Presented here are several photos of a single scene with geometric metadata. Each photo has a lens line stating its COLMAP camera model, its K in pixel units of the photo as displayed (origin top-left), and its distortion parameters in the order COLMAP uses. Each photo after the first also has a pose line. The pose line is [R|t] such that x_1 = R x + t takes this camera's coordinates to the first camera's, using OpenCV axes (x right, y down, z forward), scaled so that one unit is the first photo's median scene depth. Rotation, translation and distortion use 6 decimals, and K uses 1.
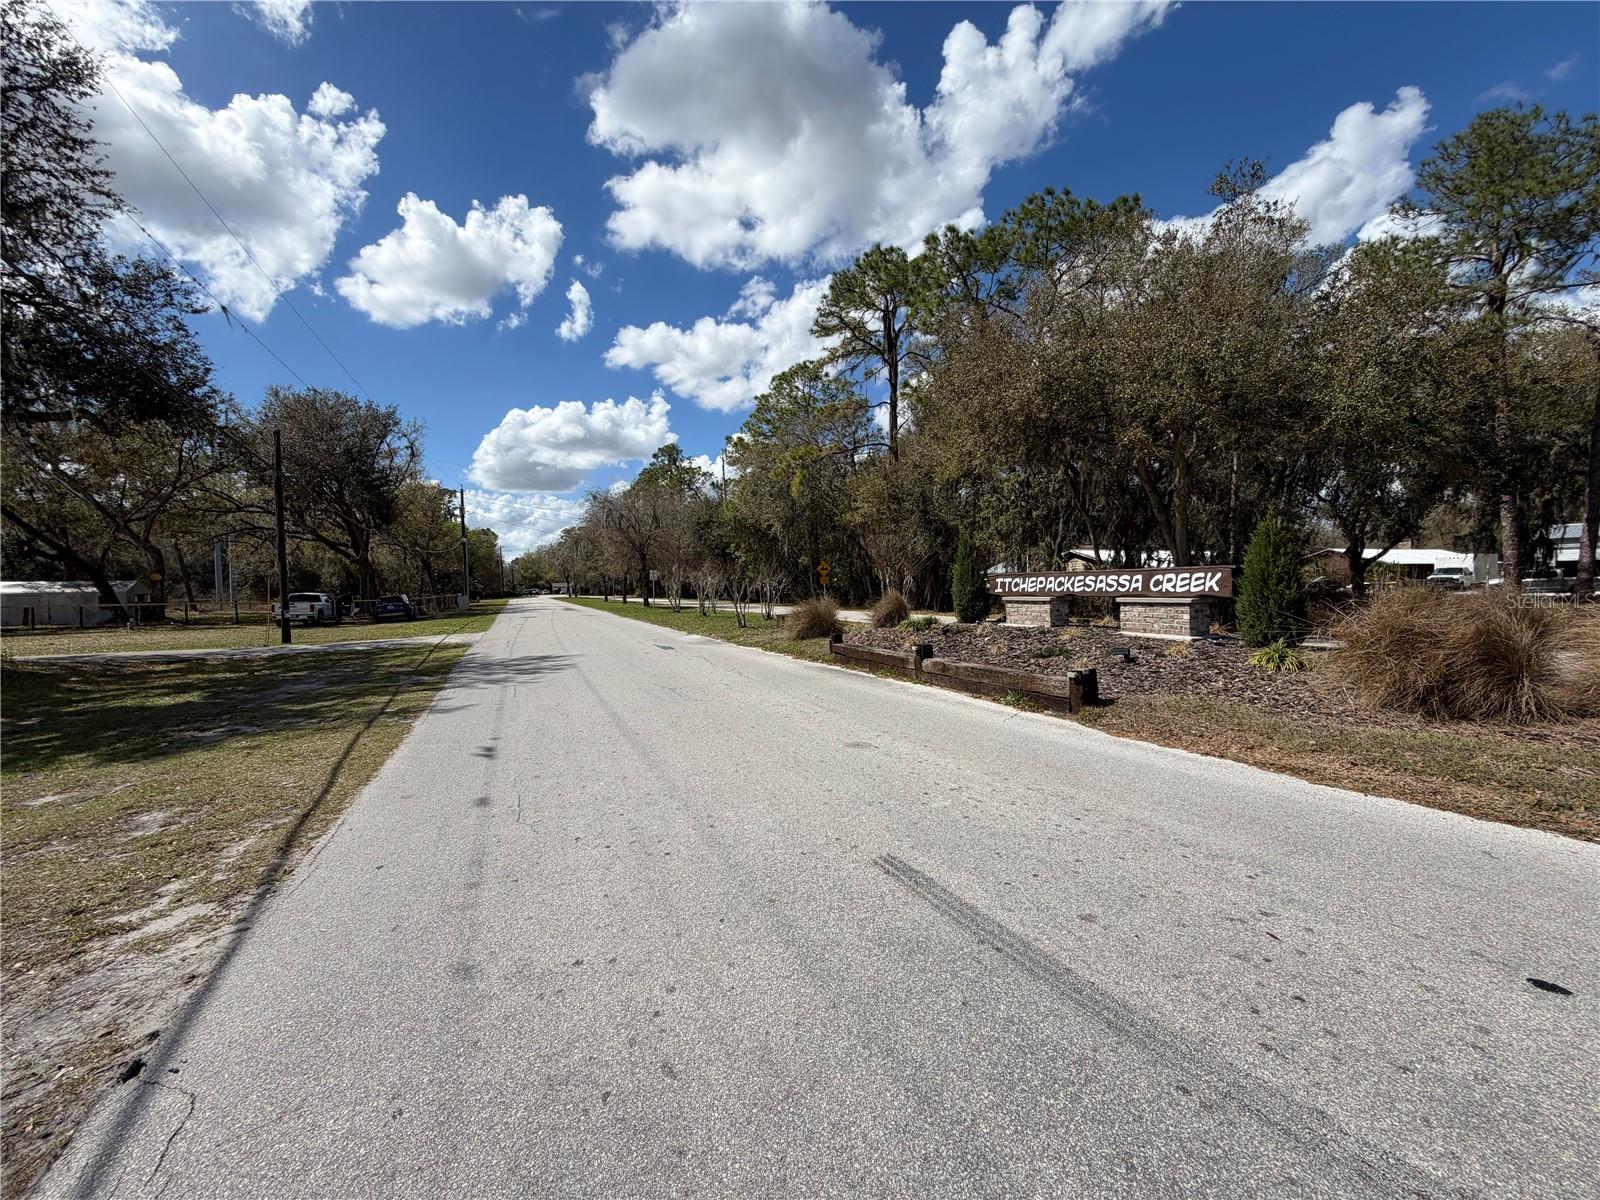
lens RADIAL K [[628.5, 0, 803.6], [0, 628.5, 607.6], [0, 0, 1]] dist [-0.000414, -0.000146]
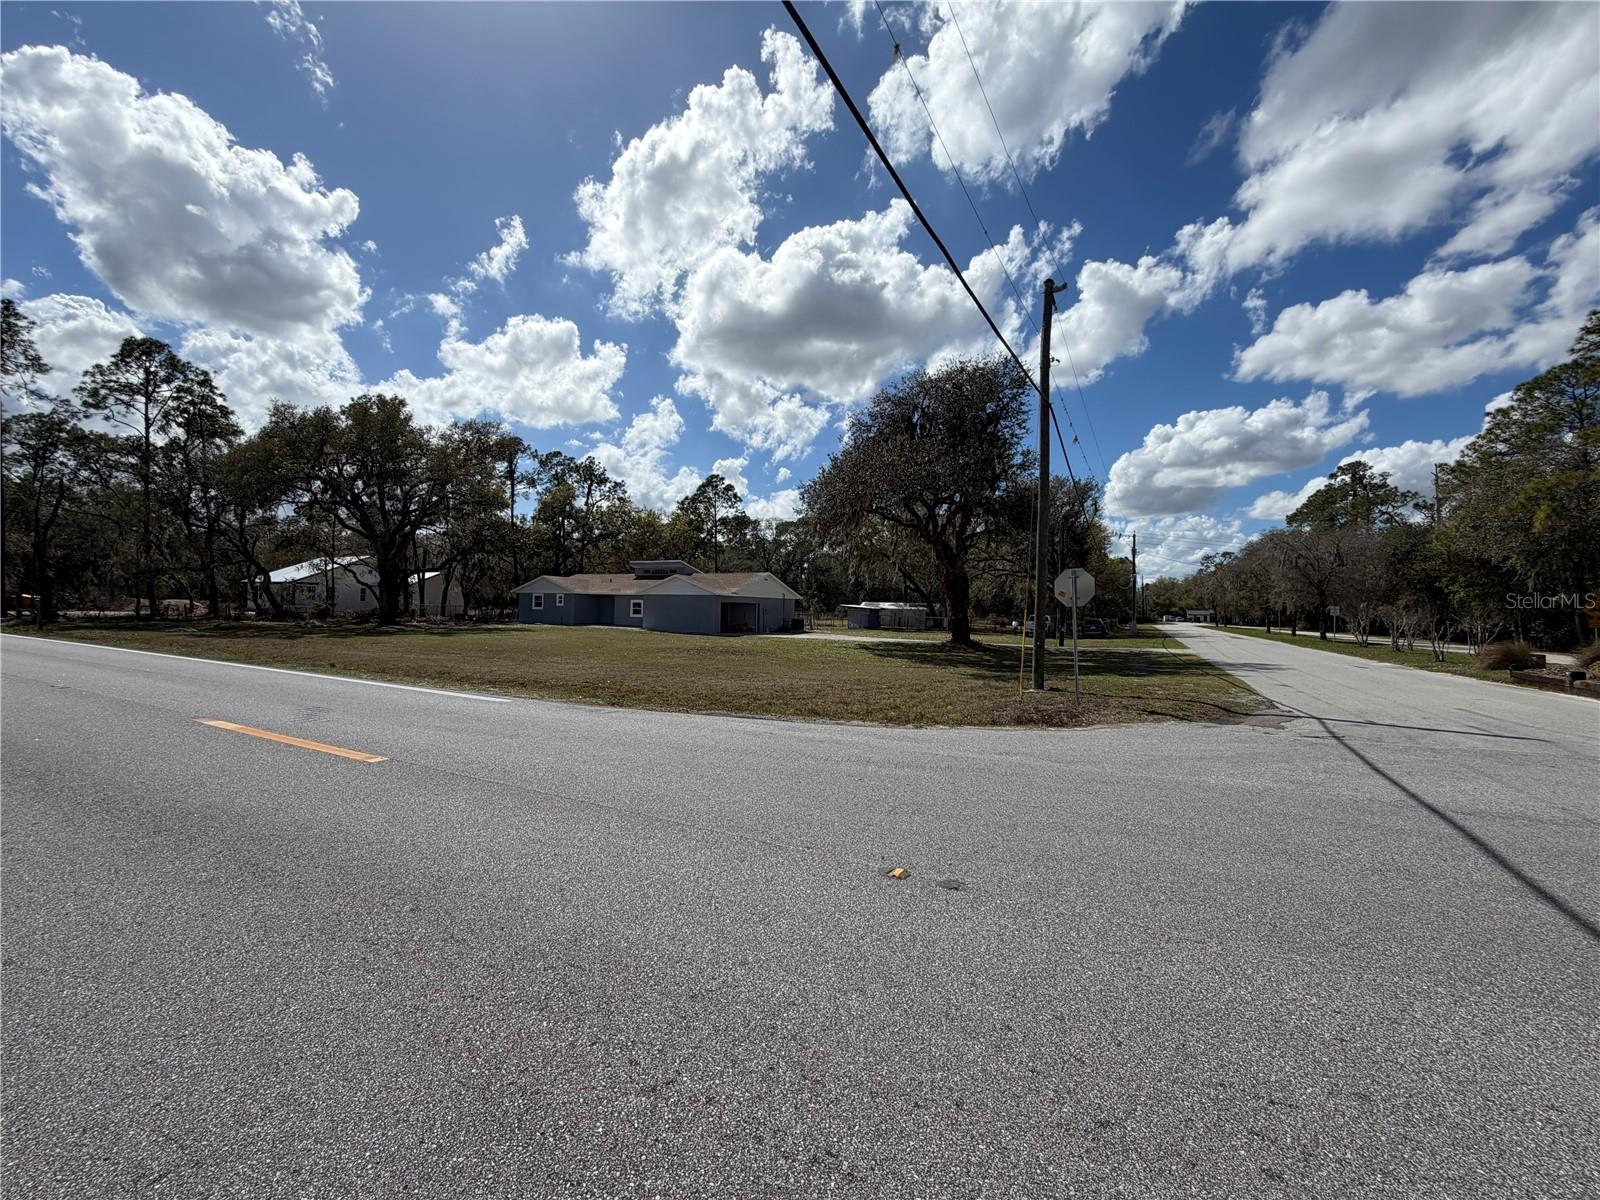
lens RADIAL K [[628.5, 0, 803.6], [0, 628.5, 607.6], [0, 0, 1]] dist [-0.000414, -0.000146]
pose [[0.608162, 0.029712, -0.793257, 0.053420], [-0.060361, 0.998137, -0.008891, 0.005743], [0.791515, 0.053289, 0.608822, -0.333466]]
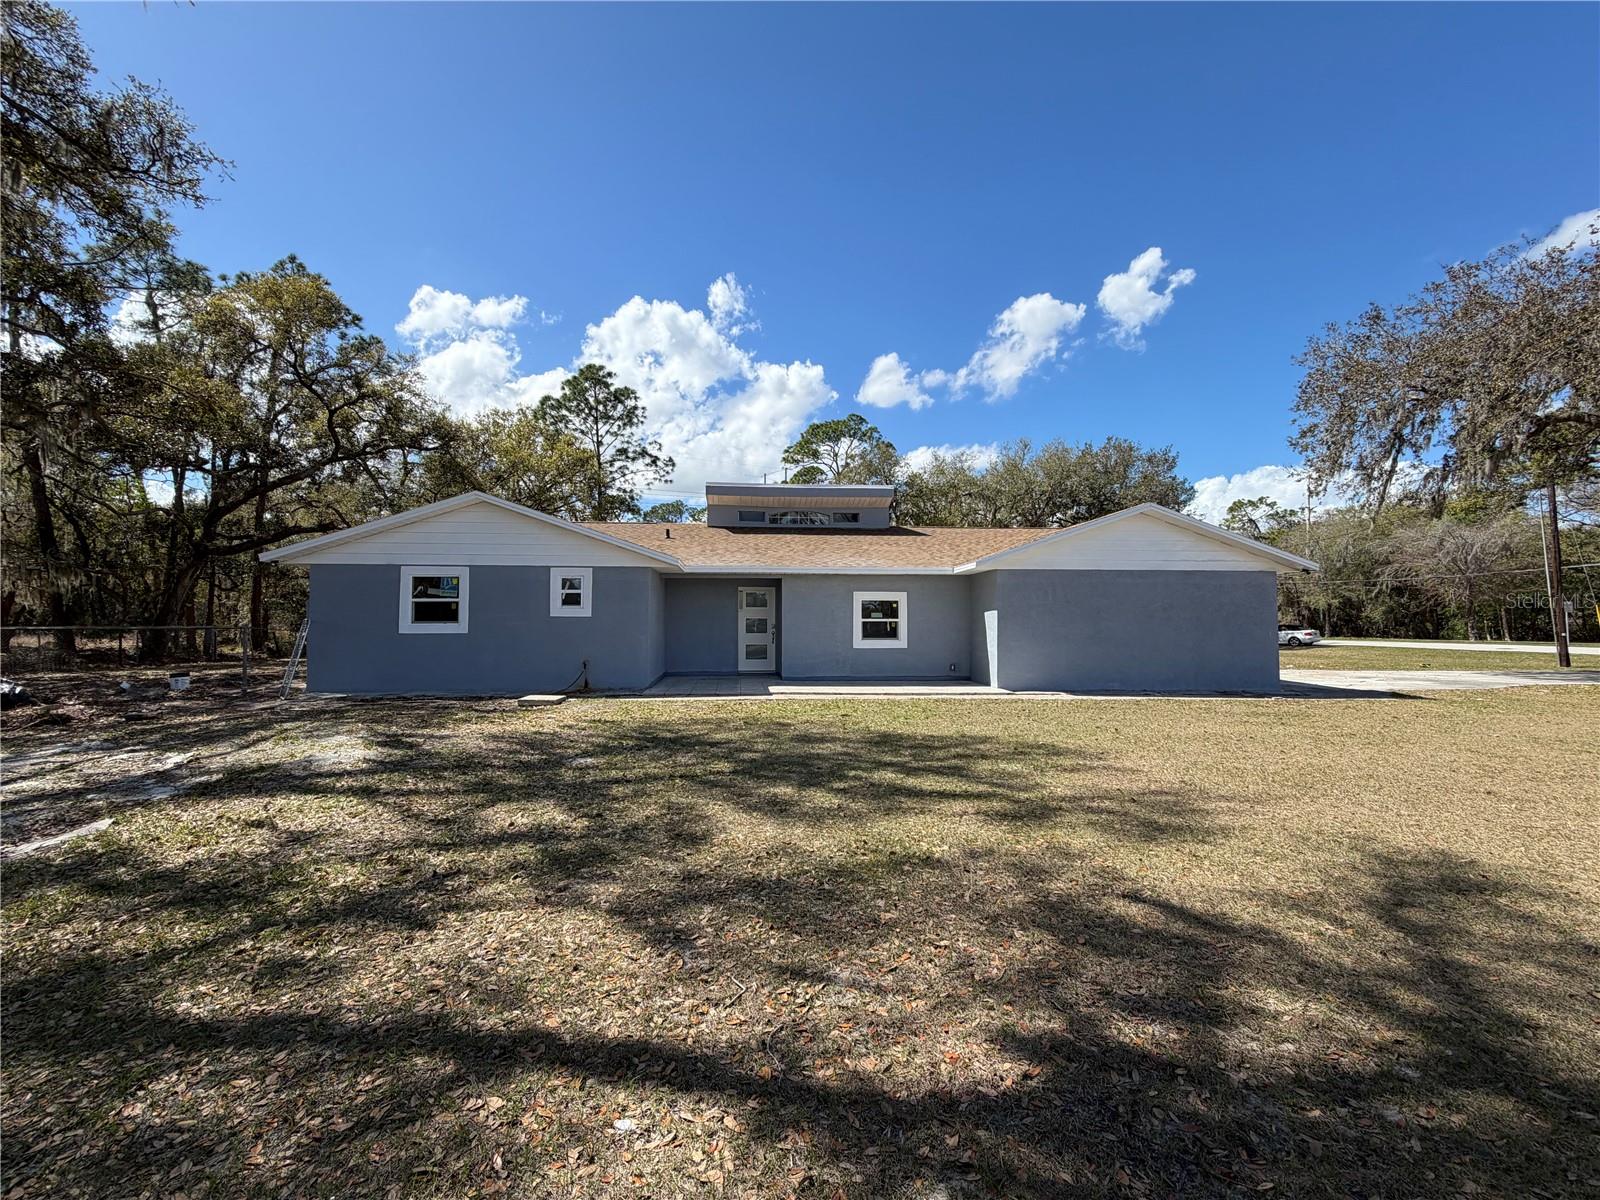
lens RADIAL K [[637.6, 0, 798.8], [0, 637.6, 599.0], [0, 0, 1]] dist [0.002080, -0.000226]
pose [[0.941243, 0.002107, -0.337723, -0.926301], [-0.026271, 0.997407, -0.066995, 0.027781], [0.336706, 0.071931, 0.938858, -0.224085]]
